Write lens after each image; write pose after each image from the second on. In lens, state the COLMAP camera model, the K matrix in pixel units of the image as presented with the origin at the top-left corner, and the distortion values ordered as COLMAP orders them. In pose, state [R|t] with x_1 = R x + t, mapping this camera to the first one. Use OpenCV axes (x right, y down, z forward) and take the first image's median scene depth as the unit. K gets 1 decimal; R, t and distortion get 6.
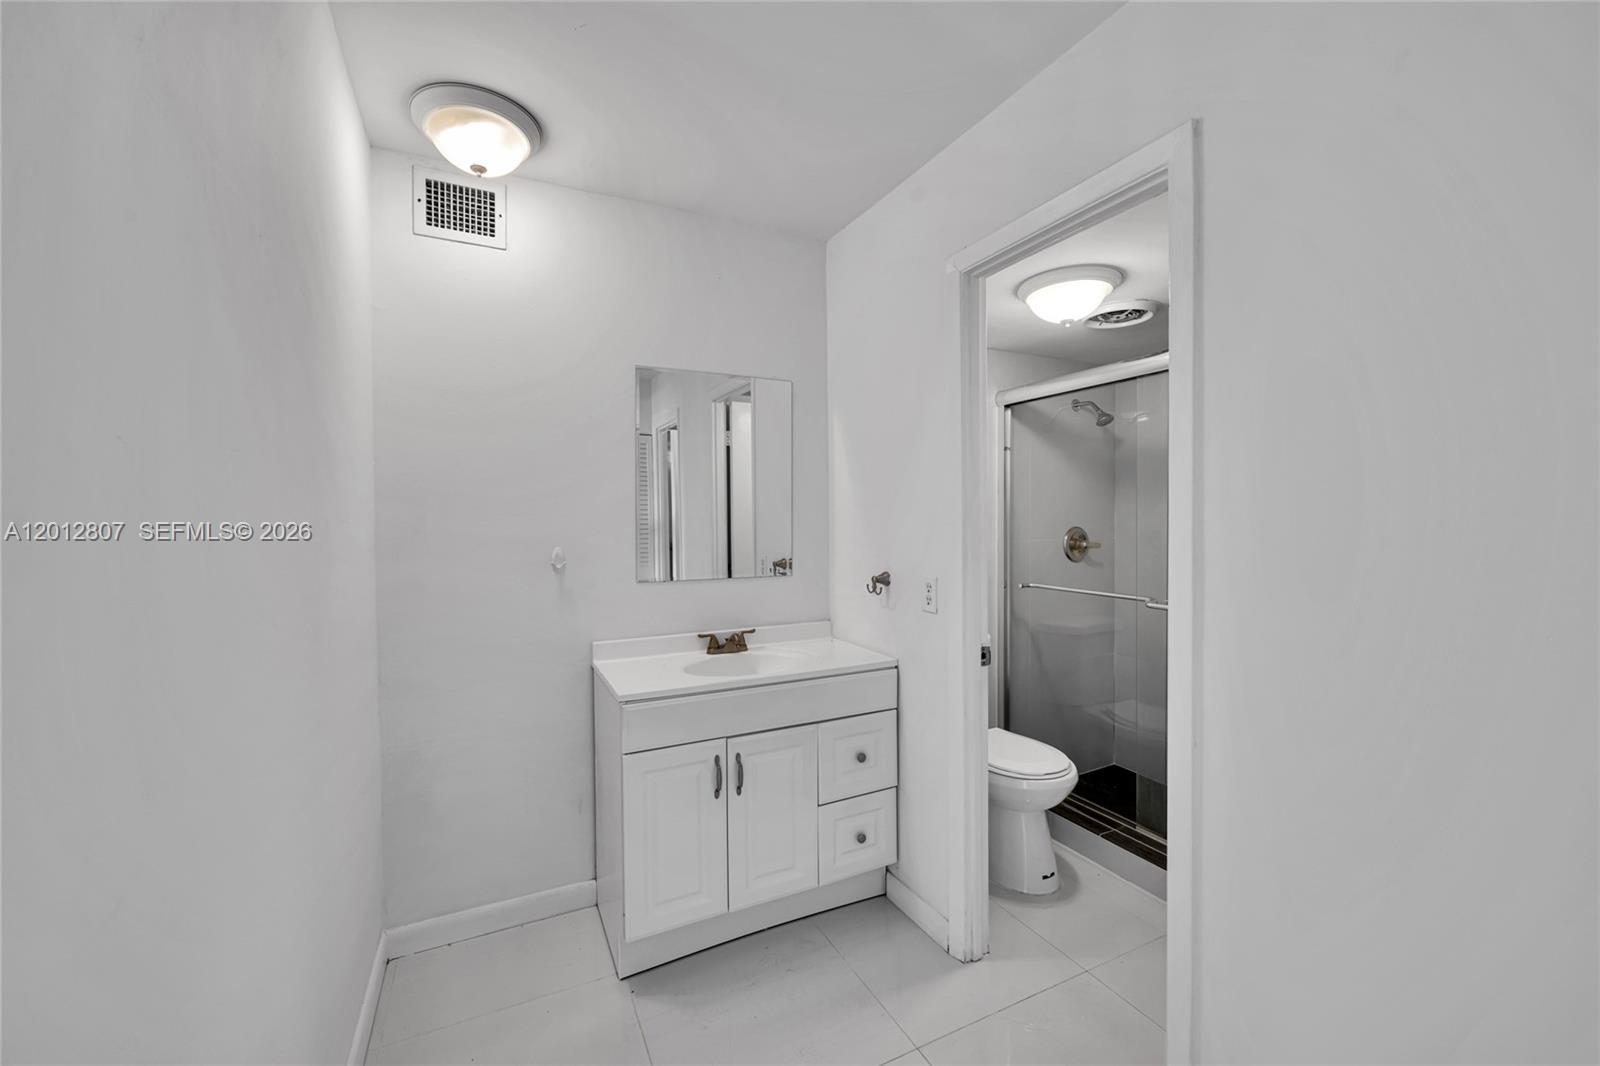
lens RADIAL K [[632.3, 0, 794.3], [0, 632.3, 530.7], [0, 0, 1]] dist [-0.001788, 0.000105]
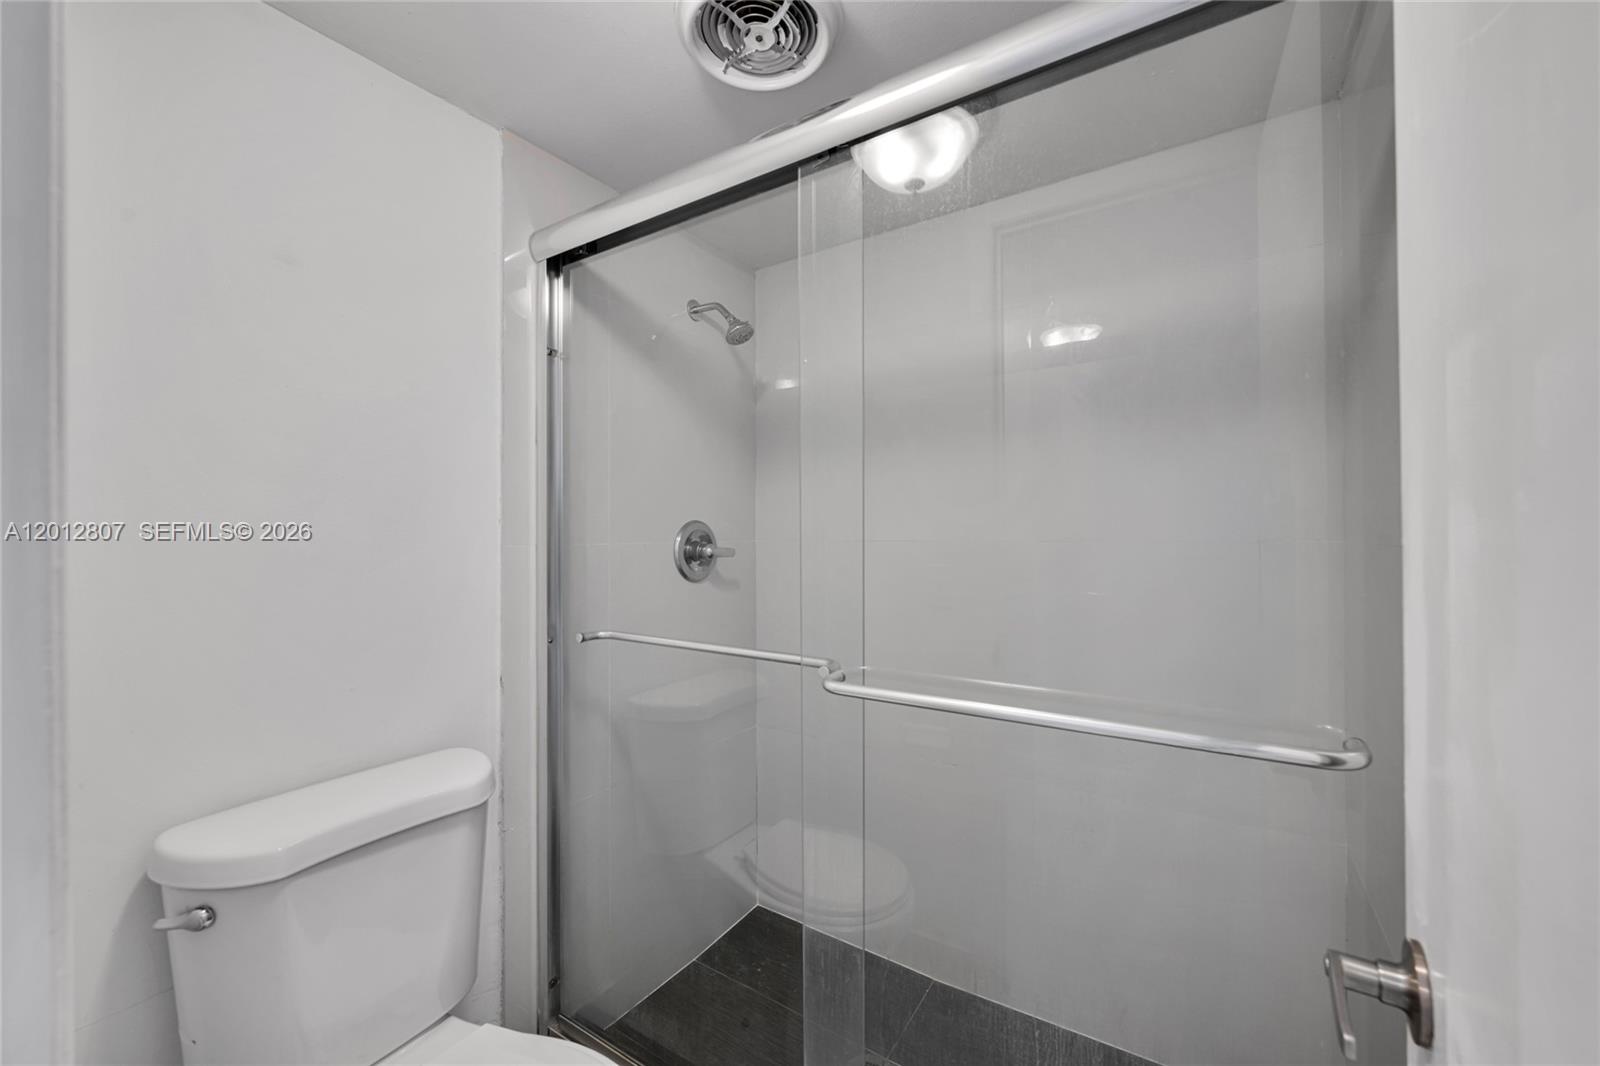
lens RADIAL K [[632.3, 0, 794.3], [0, 632.3, 530.7], [0, 0, 1]] dist [-0.001788, 0.000105]
pose [[0.862116, 0.002420, 0.506705, 0.314272], [0.009190, 0.999749, -0.020410, 0.021002], [-0.506628, 0.022252, 0.861878, 0.622287]]
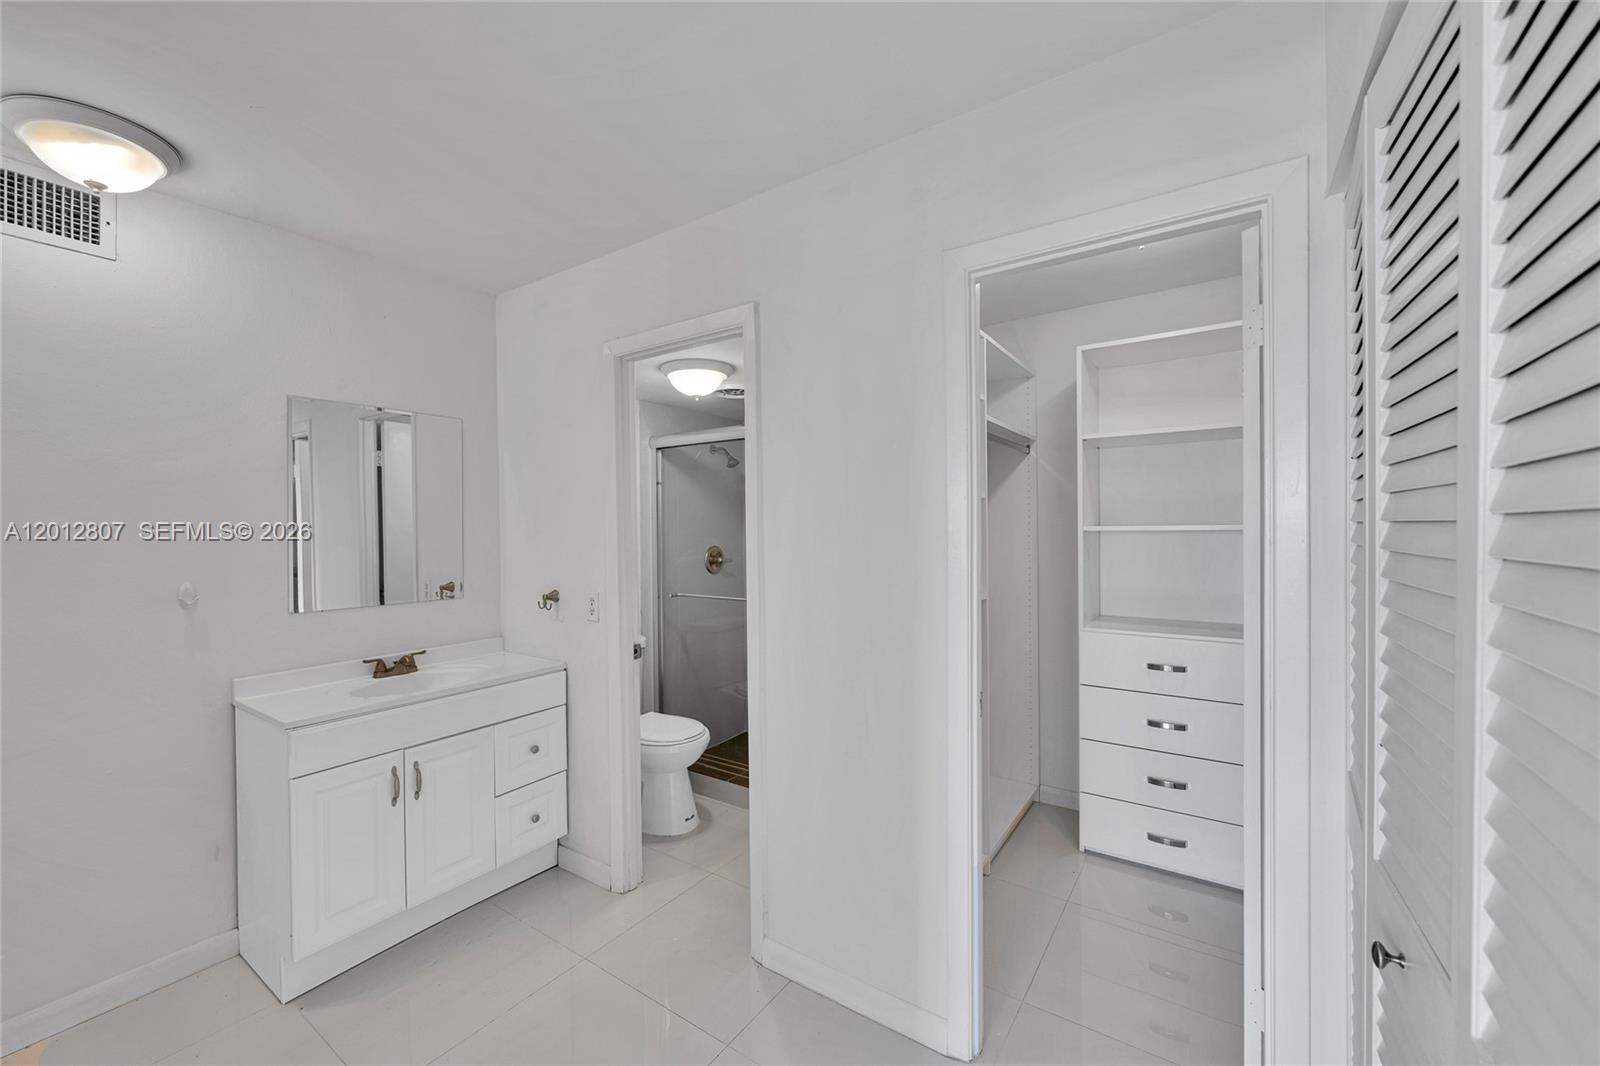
lens RADIAL K [[632.3, 0, 794.3], [0, 632.3, 530.7], [0, 0, 1]] dist [-0.001788, 0.000105]
pose [[0.872830, -0.005238, 0.487996, -0.039100], [0.014903, 0.999762, -0.015924, -0.019491], [-0.487796, 0.021172, 0.872701, -0.239054]]
